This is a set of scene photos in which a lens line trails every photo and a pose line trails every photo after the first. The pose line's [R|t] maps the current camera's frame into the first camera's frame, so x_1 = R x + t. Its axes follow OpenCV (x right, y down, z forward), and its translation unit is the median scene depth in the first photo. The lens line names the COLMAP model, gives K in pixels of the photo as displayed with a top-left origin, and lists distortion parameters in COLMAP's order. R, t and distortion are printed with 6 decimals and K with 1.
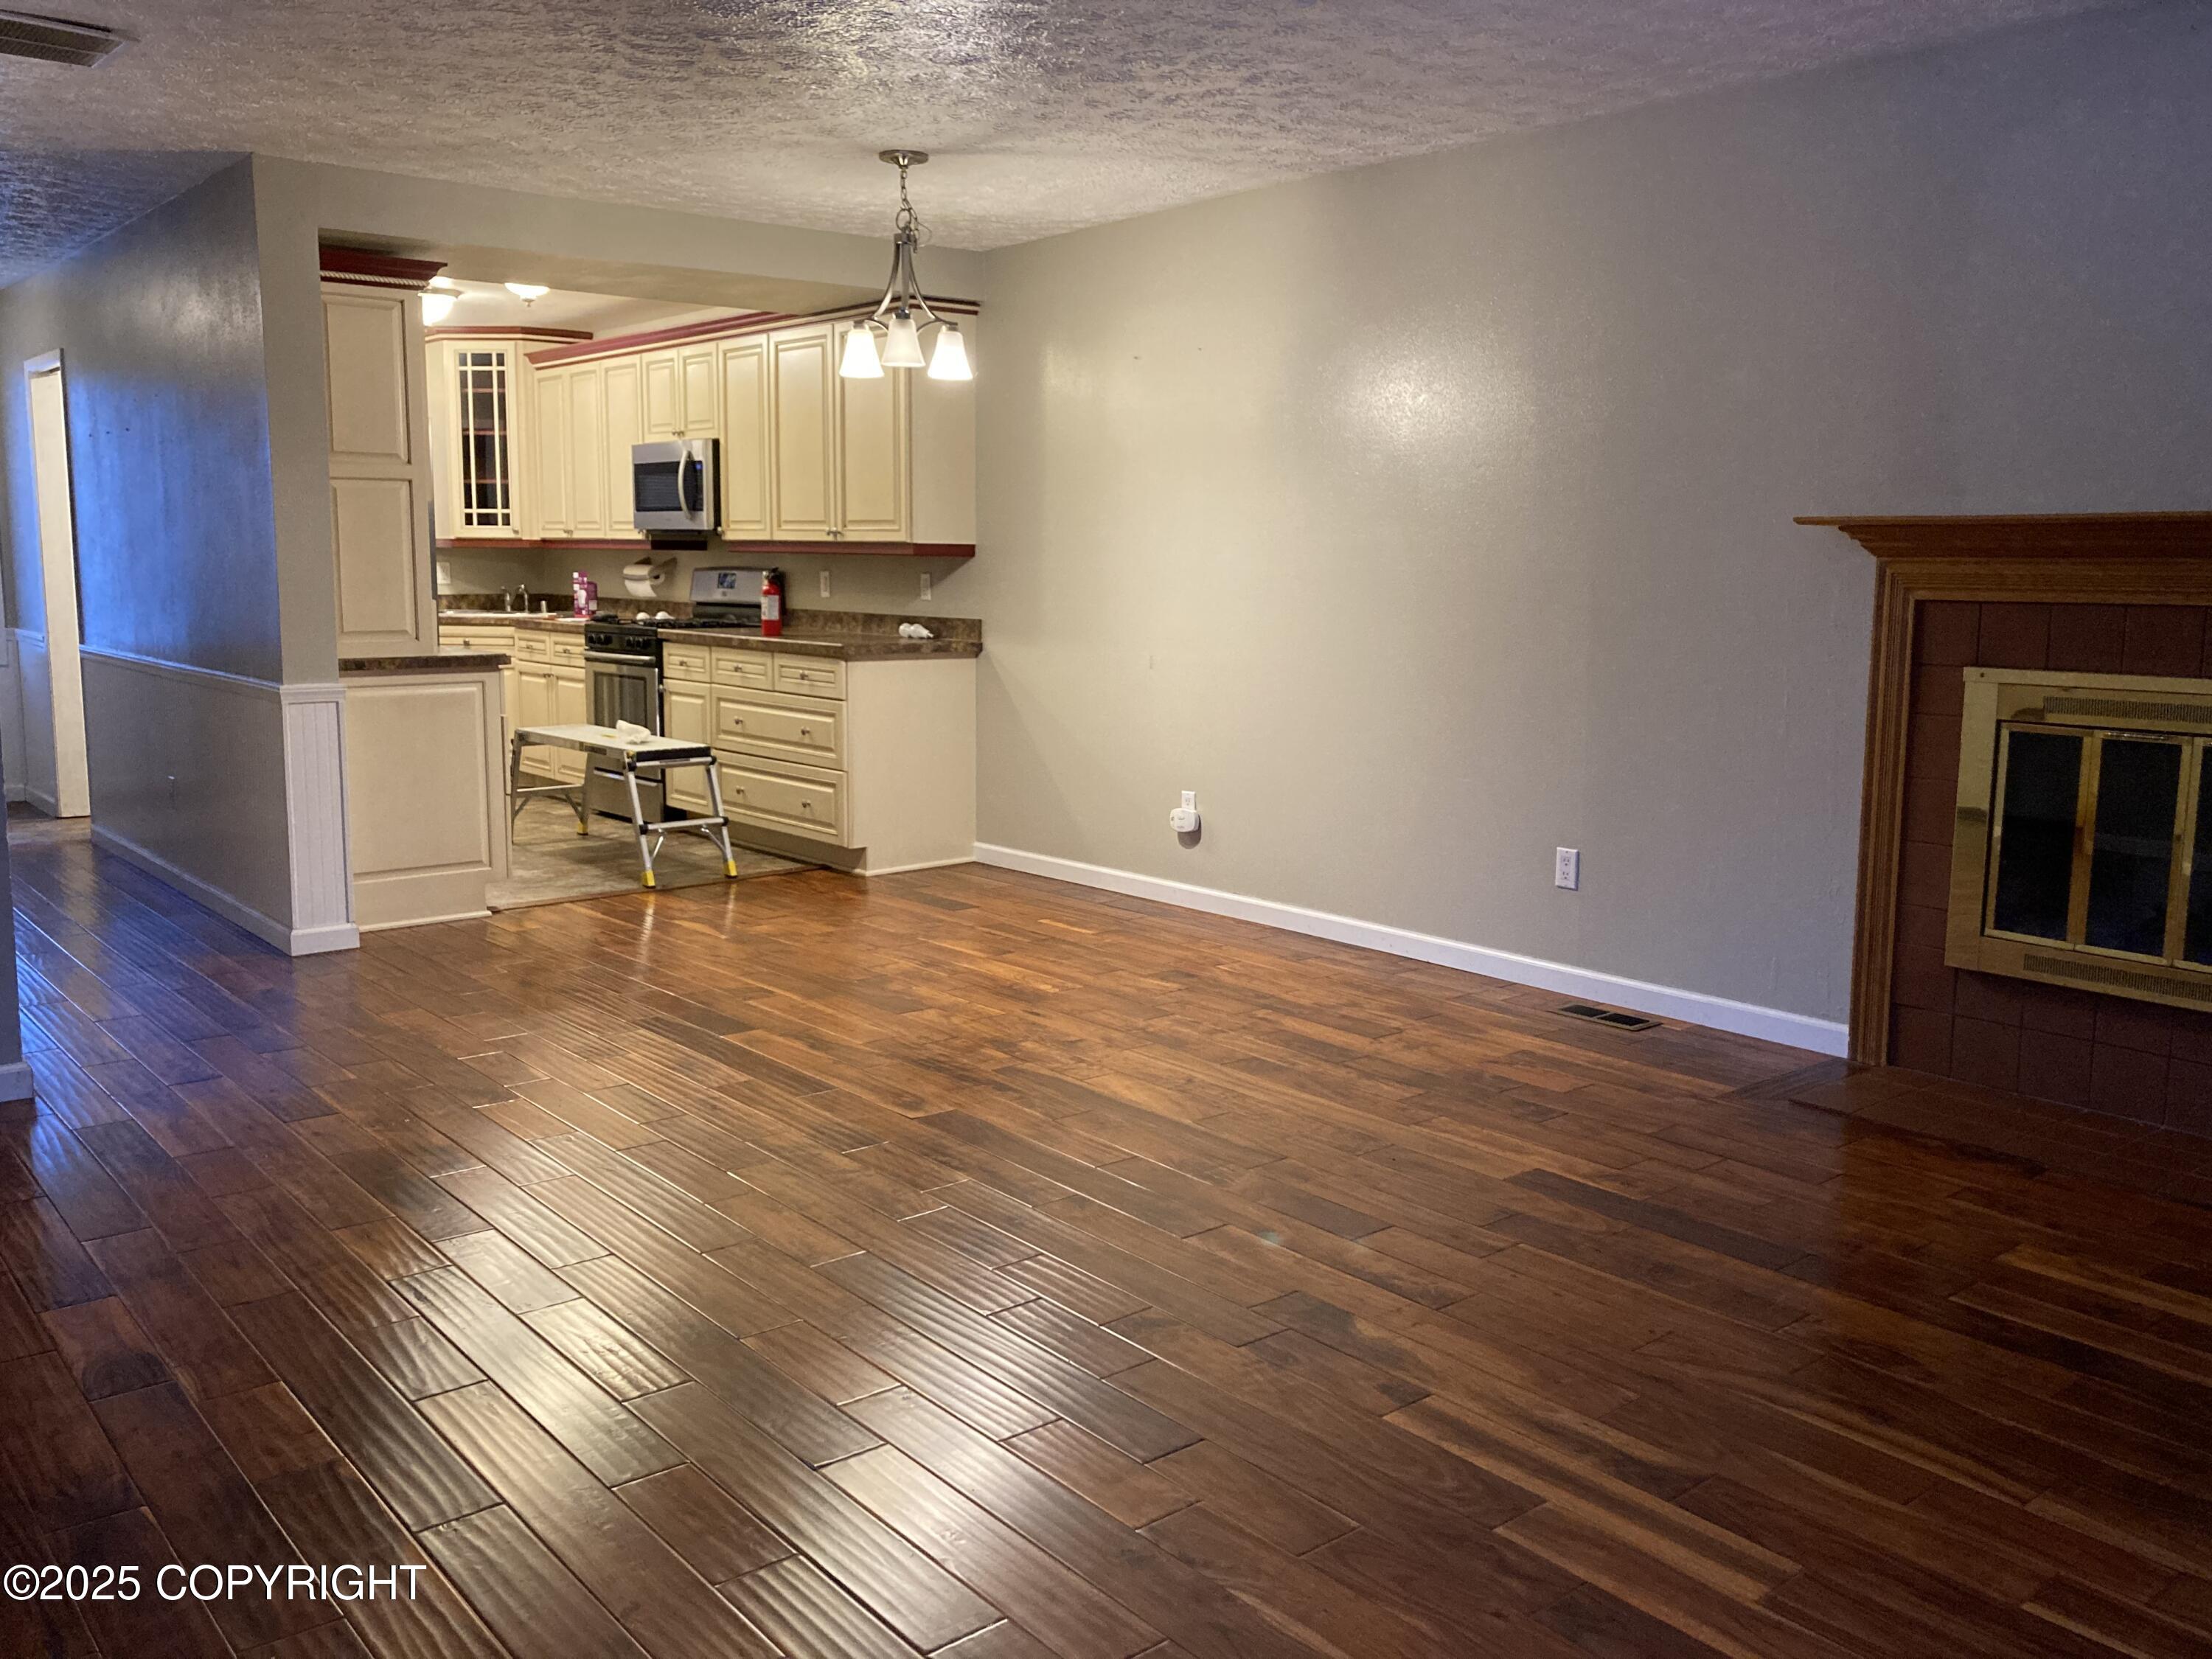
lens RADIAL K [[1808.7, 0, 1108.5], [0, 1808.7, 805.7], [0, 0, 1]] dist [0.037727, -0.034067]
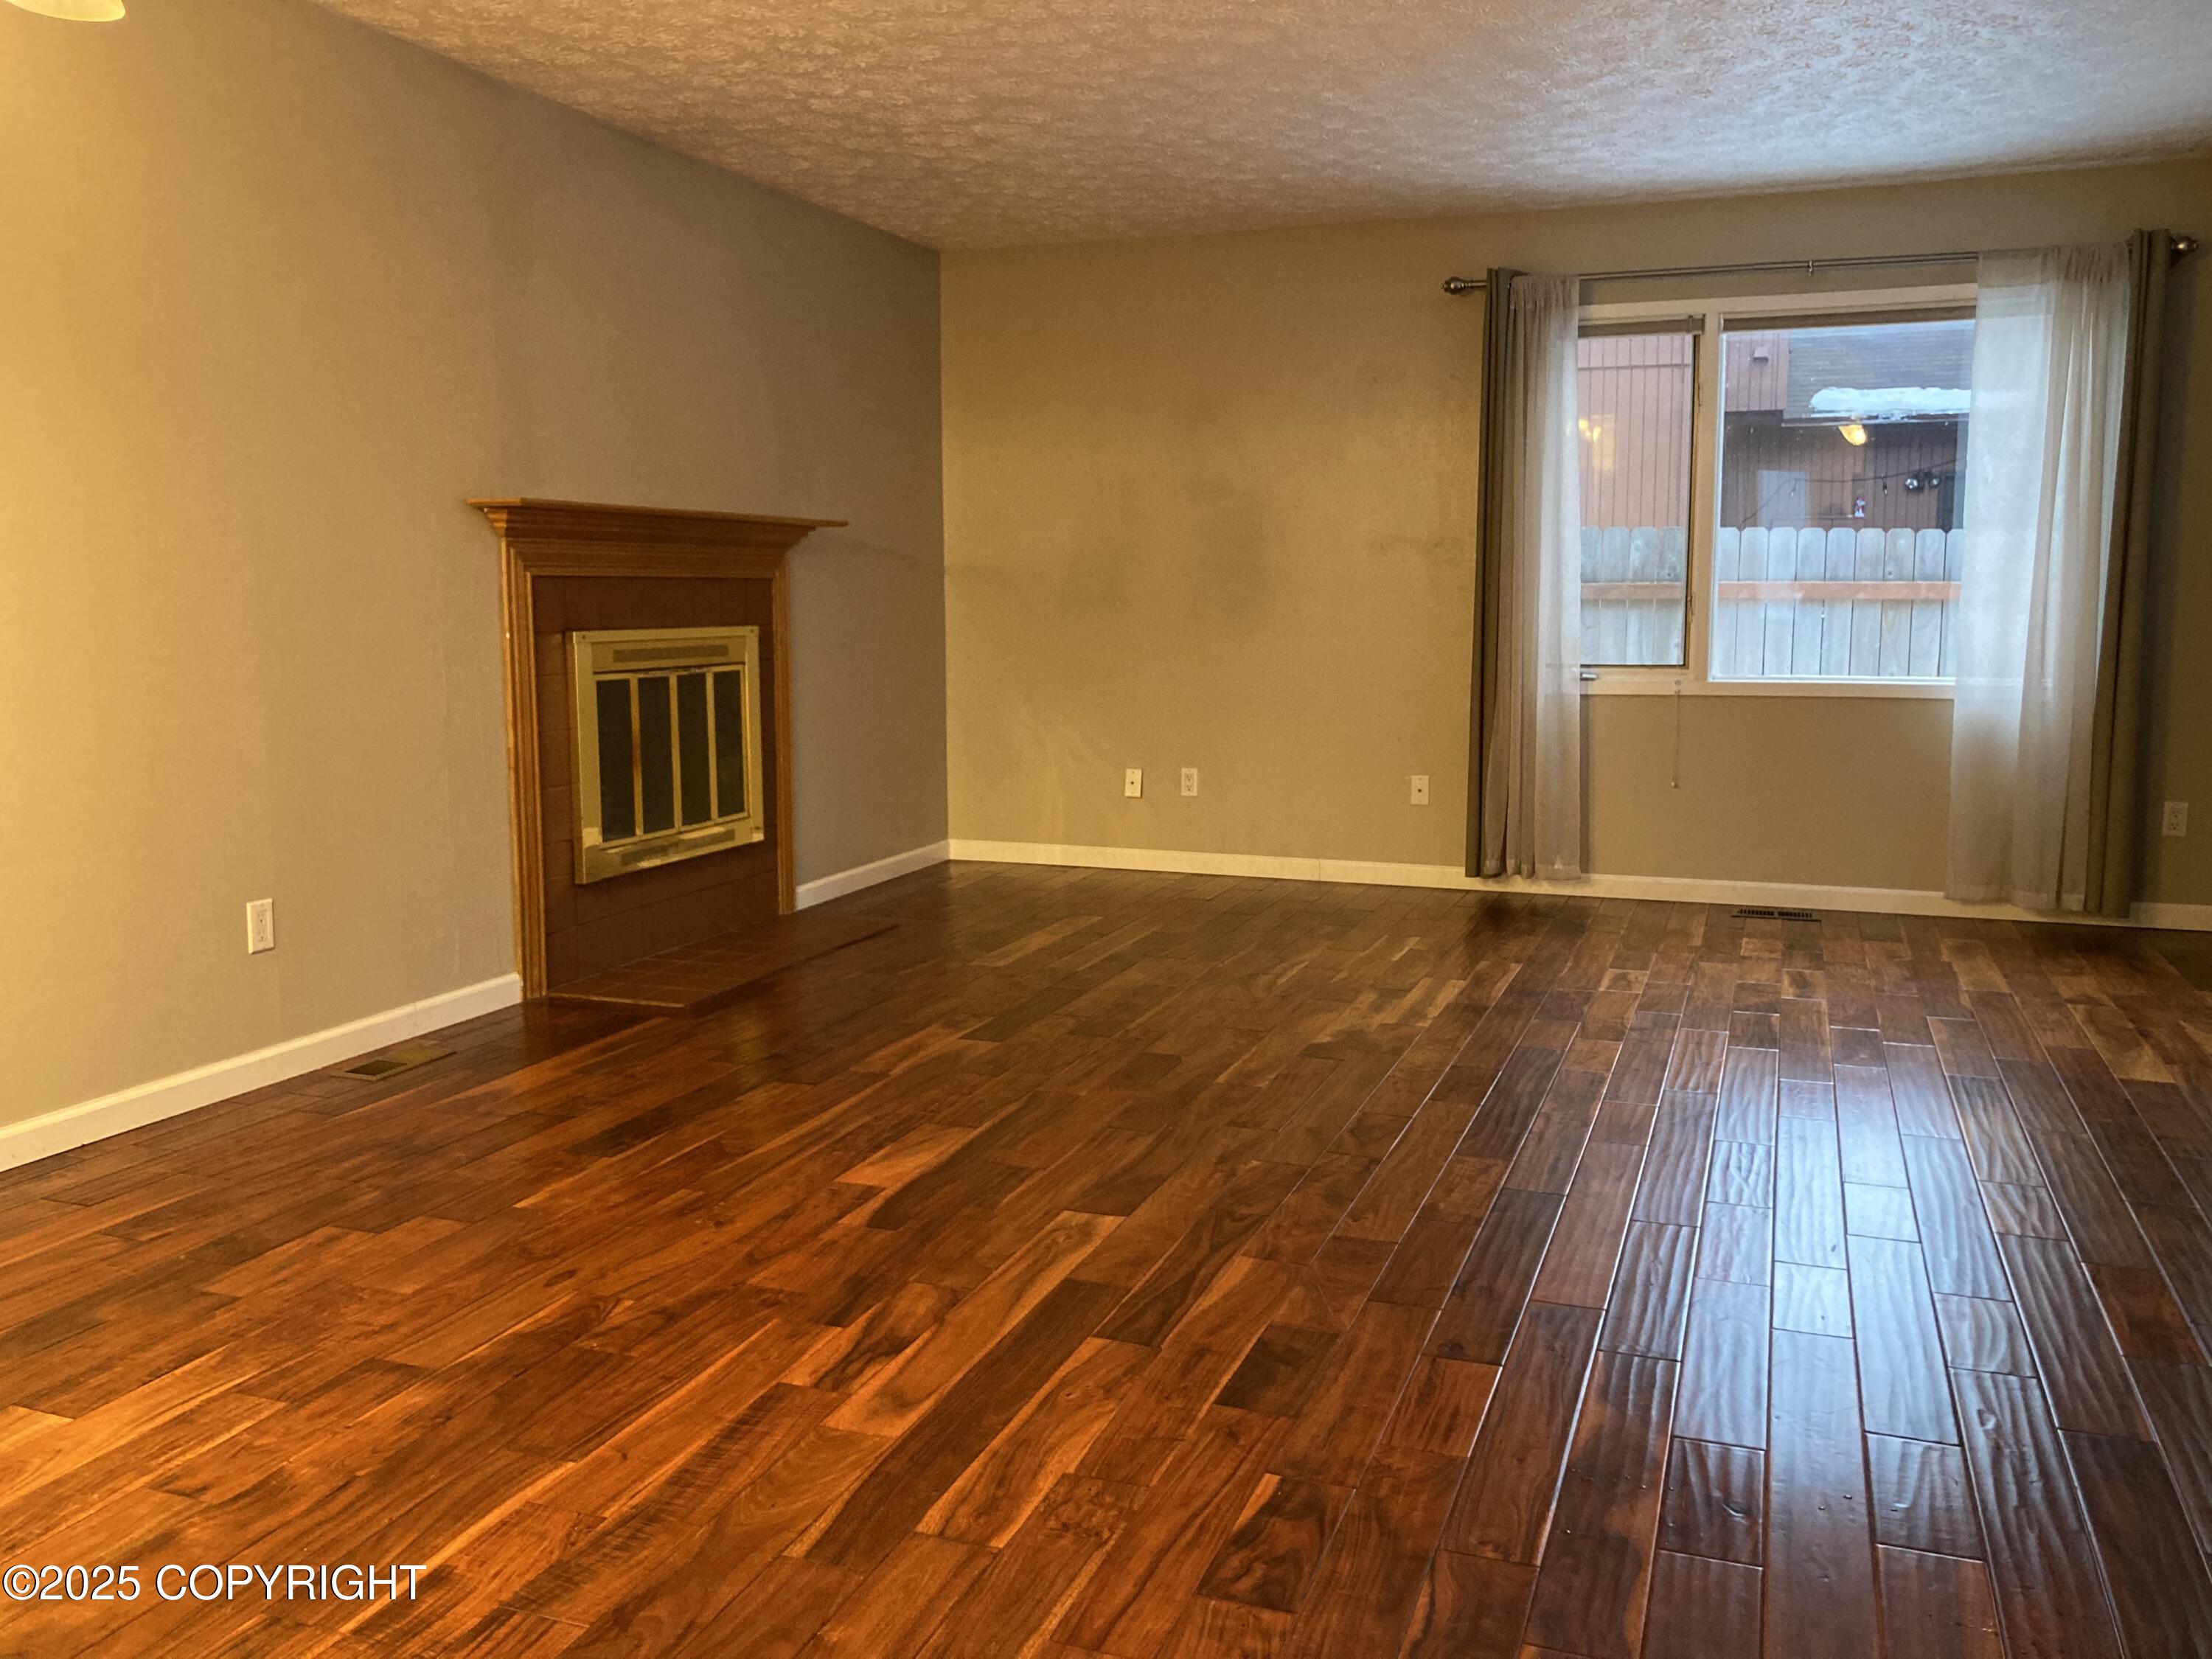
lens RADIAL K [[1808.7, 0, 1099.6], [0, 1808.7, 830.3], [0, 0, 1]] dist [0.037727, -0.034067]
pose [[-0.490752, -0.123928, 0.862441, -0.440299], [0.114764, 0.972015, 0.204977, -0.091913], [-0.863708, 0.199570, -0.462796, 0.762502]]
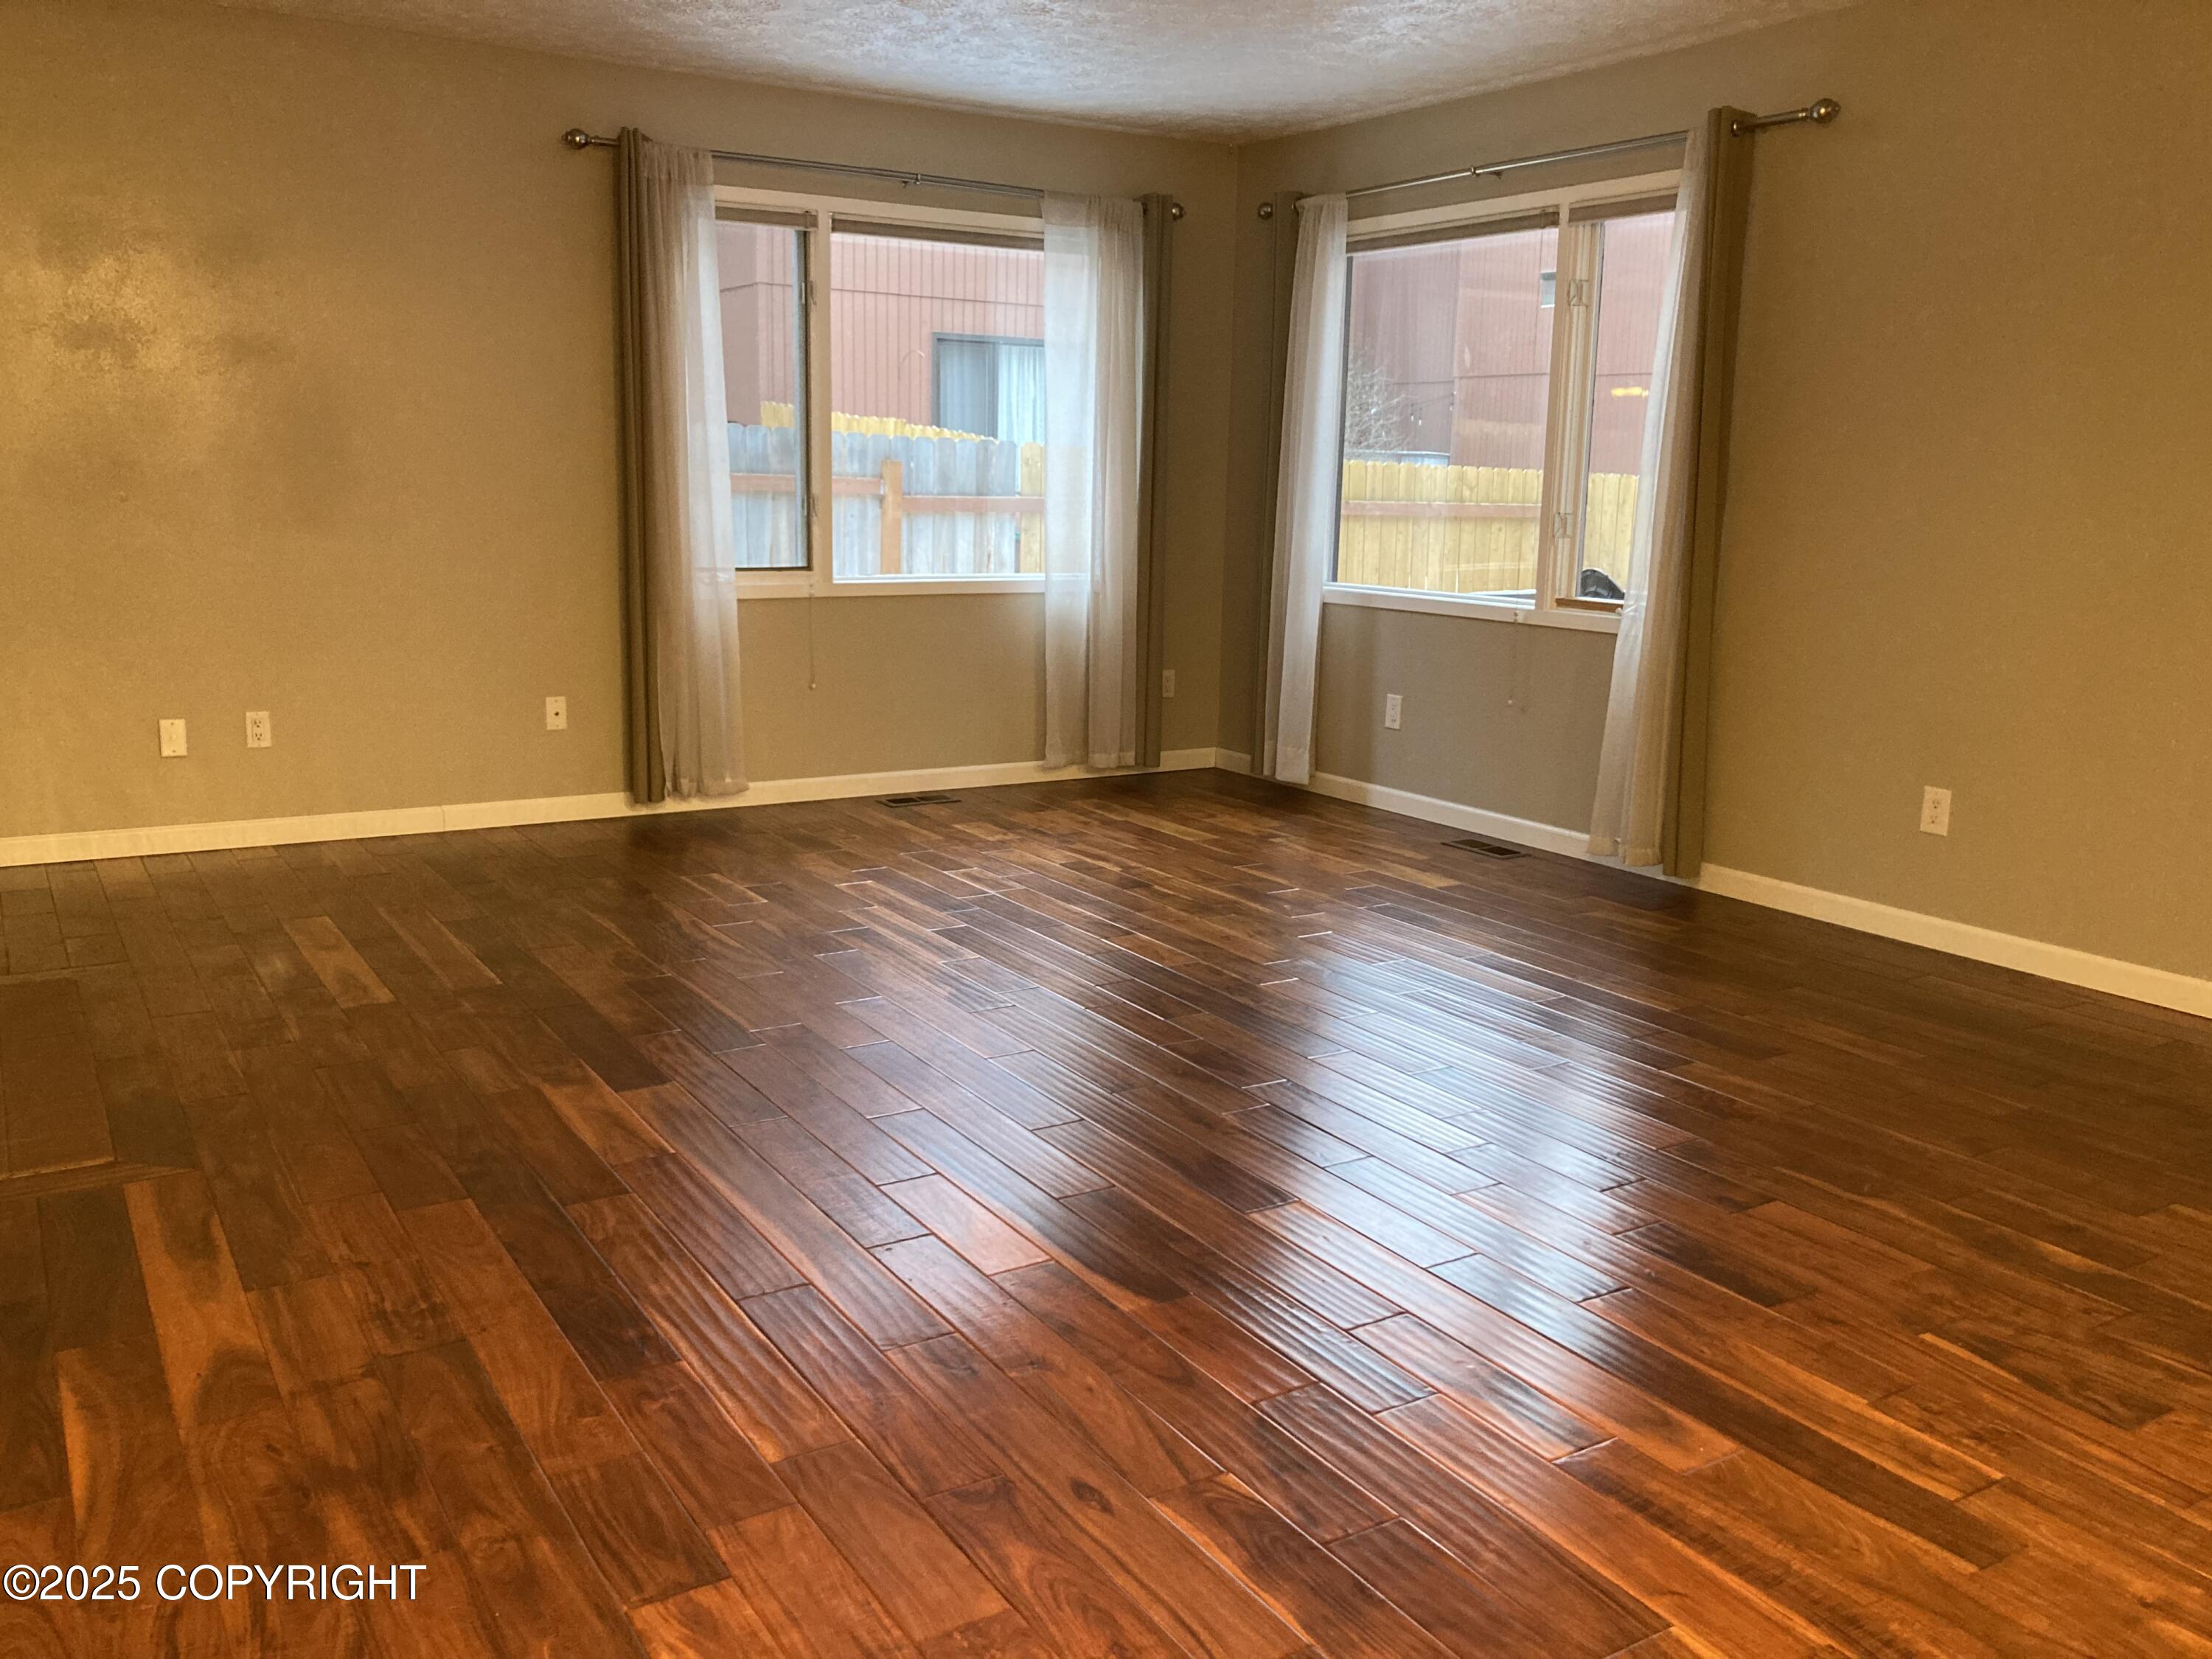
lens RADIAL K [[1808.7, 0, 1087.1], [0, 1808.7, 829.2], [0, 0, 1]] dist [0.037727, -0.034067]
pose [[-0.989215, -0.055171, 0.135686, -0.065208], [-0.008359, 0.946106, 0.323748, -0.122670], [-0.146235, 0.319122, -0.936363, 0.943914]]
